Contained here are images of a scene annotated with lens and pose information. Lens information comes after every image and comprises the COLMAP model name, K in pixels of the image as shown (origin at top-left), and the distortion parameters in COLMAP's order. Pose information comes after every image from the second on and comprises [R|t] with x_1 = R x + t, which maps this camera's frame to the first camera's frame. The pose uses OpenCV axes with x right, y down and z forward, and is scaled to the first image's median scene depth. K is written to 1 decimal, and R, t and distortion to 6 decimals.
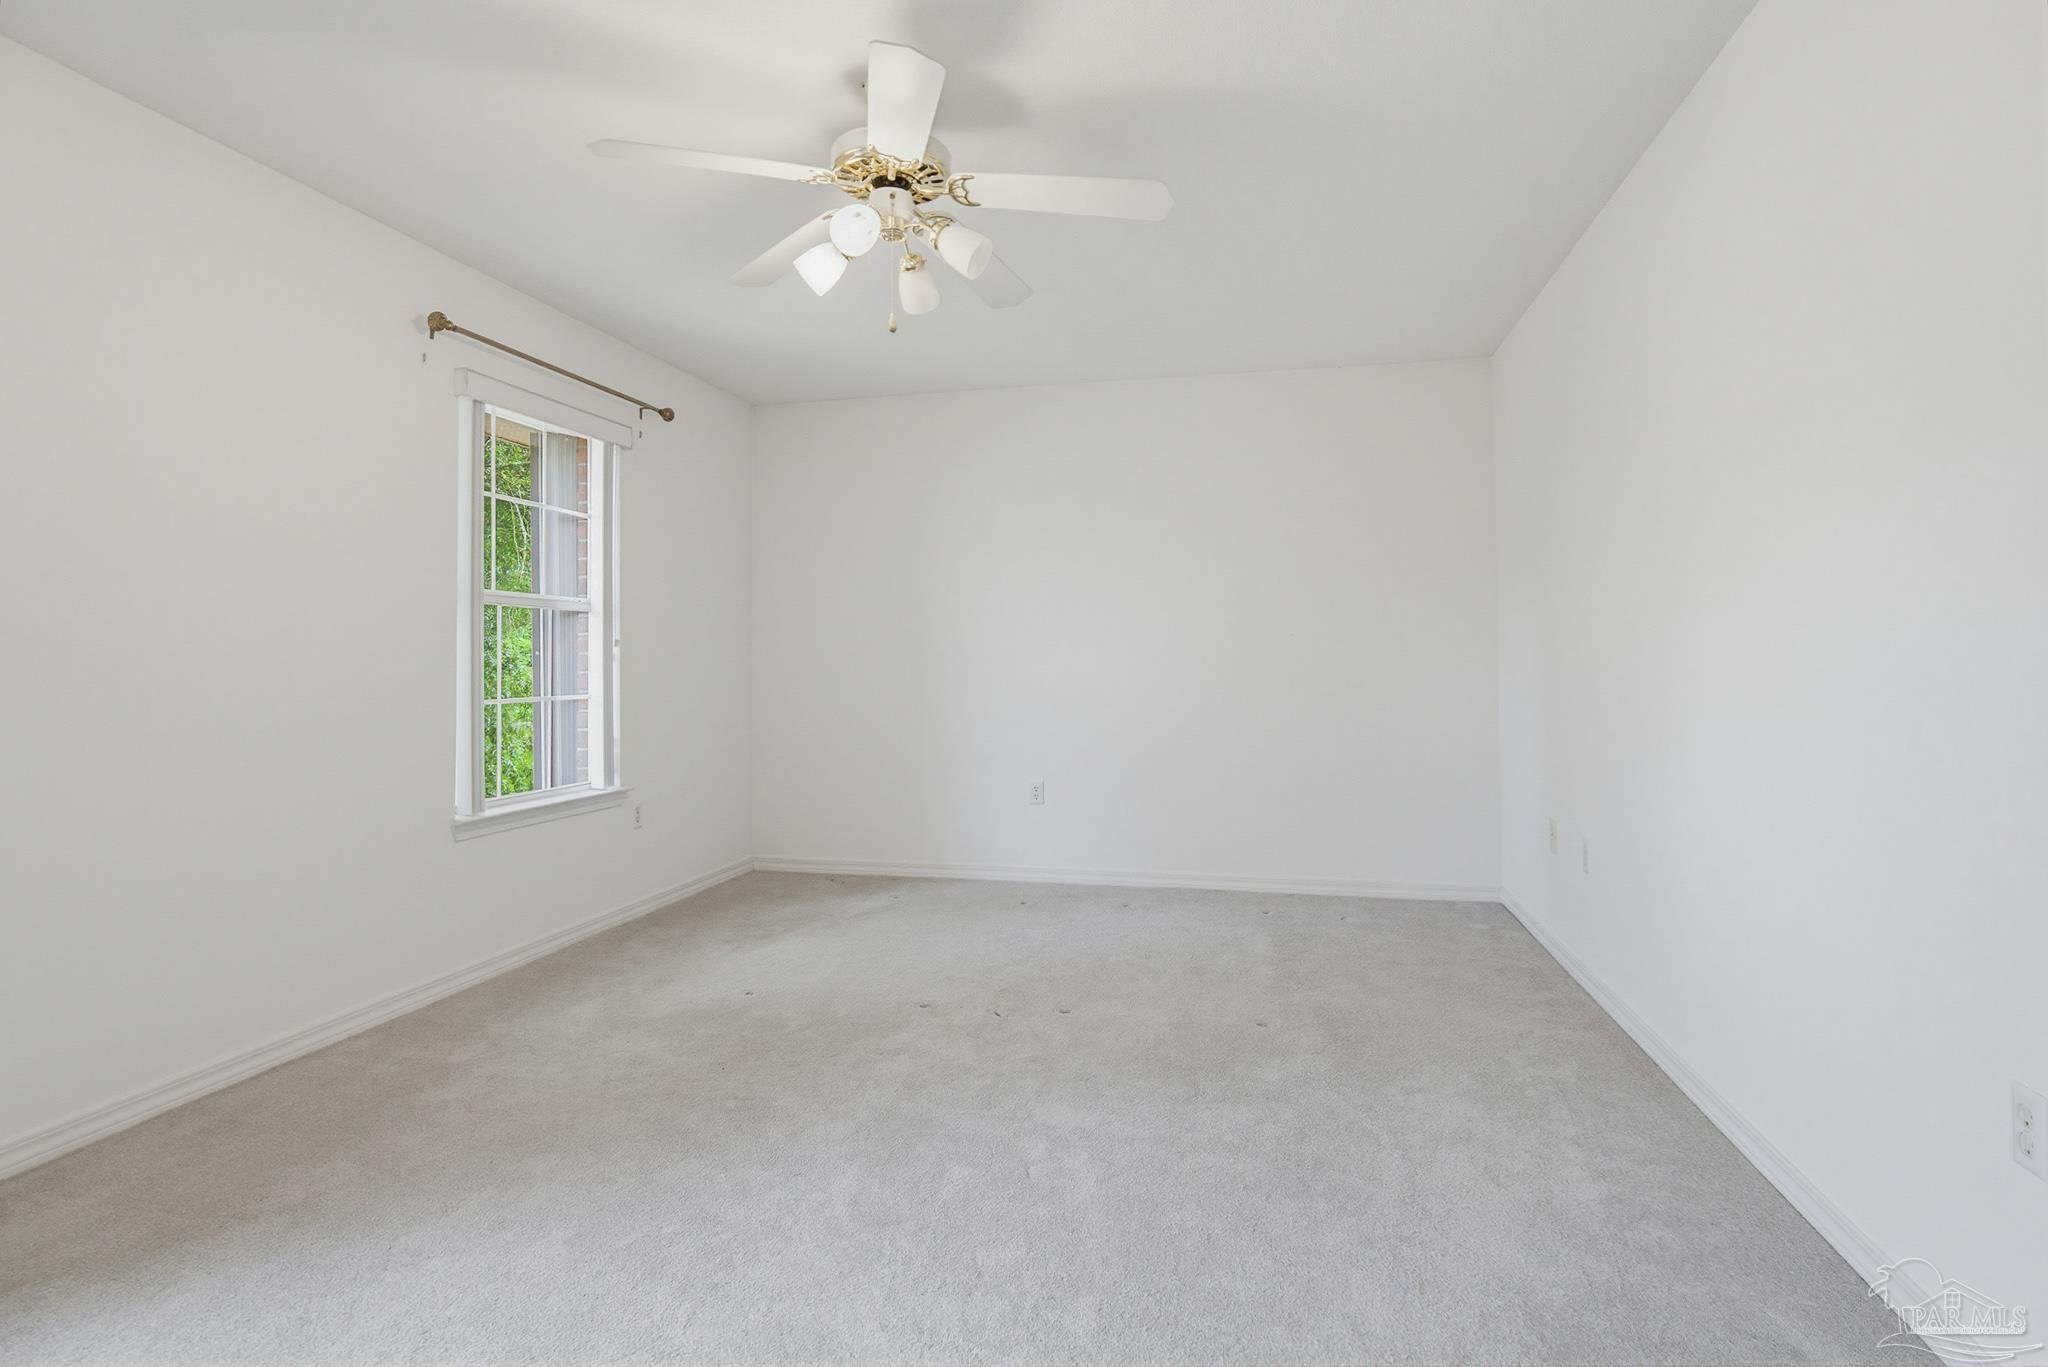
lens RADIAL K [[1038.8, 0, 1030.8], [0, 1038.8, 638.7], [0, 0, 1]] dist [0.002836, -0.000872]
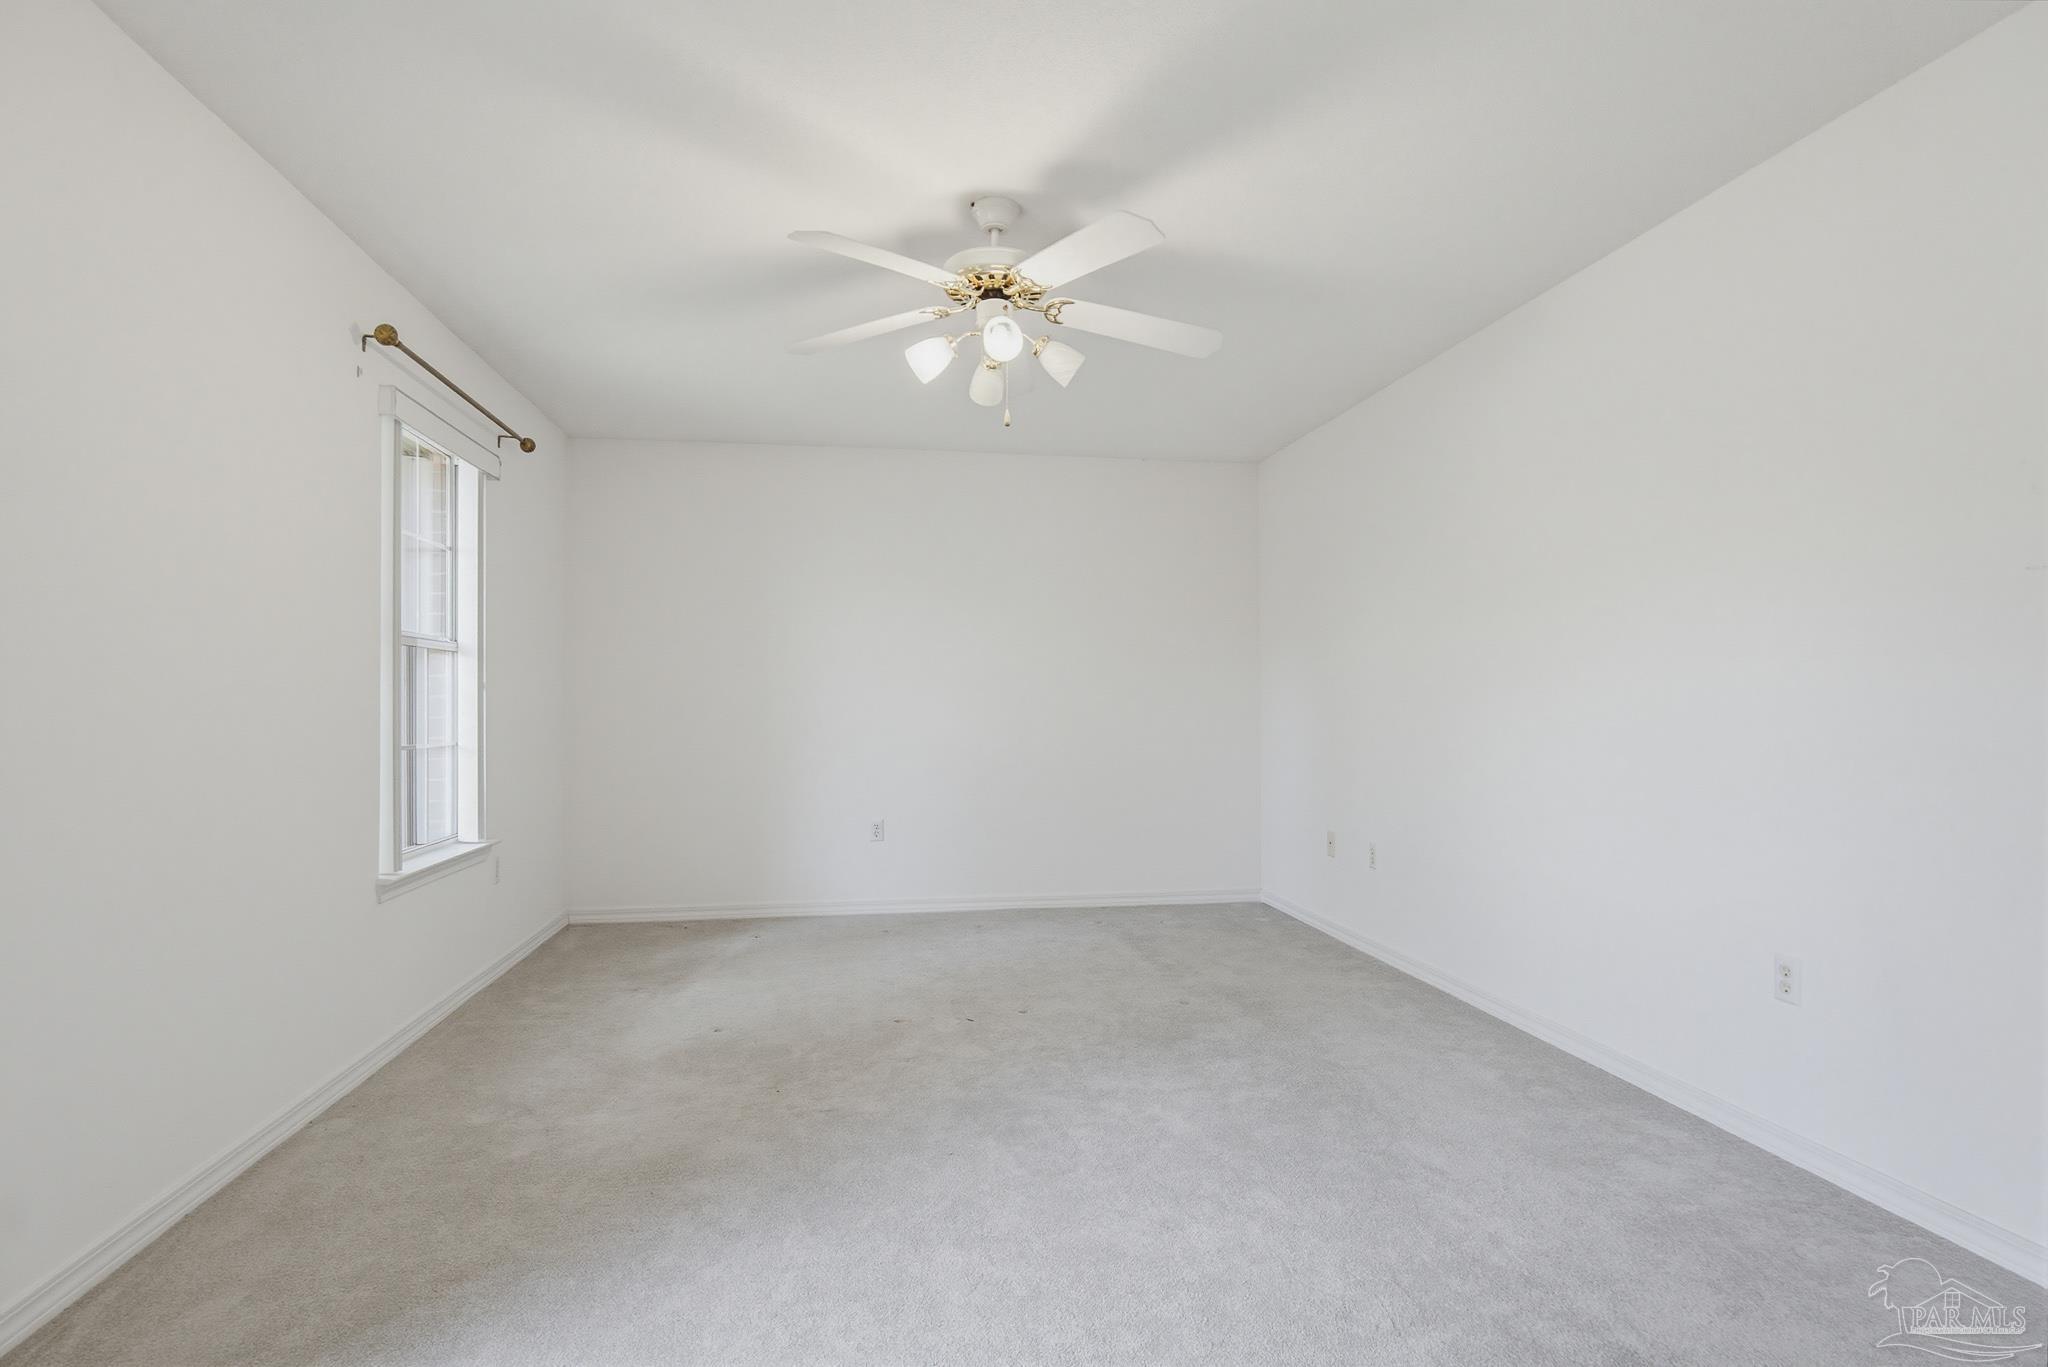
lens RADIAL K [[1038.8, 0, 1010.0], [0, 1038.8, 691.1], [0, 0, 1]] dist [0.002836, -0.000872]
pose [[0.926924, 0.009249, 0.375134, -0.378081], [-0.012212, 0.999910, 0.005522, -0.003273], [-0.375050, -0.009699, 0.926954, -0.055099]]
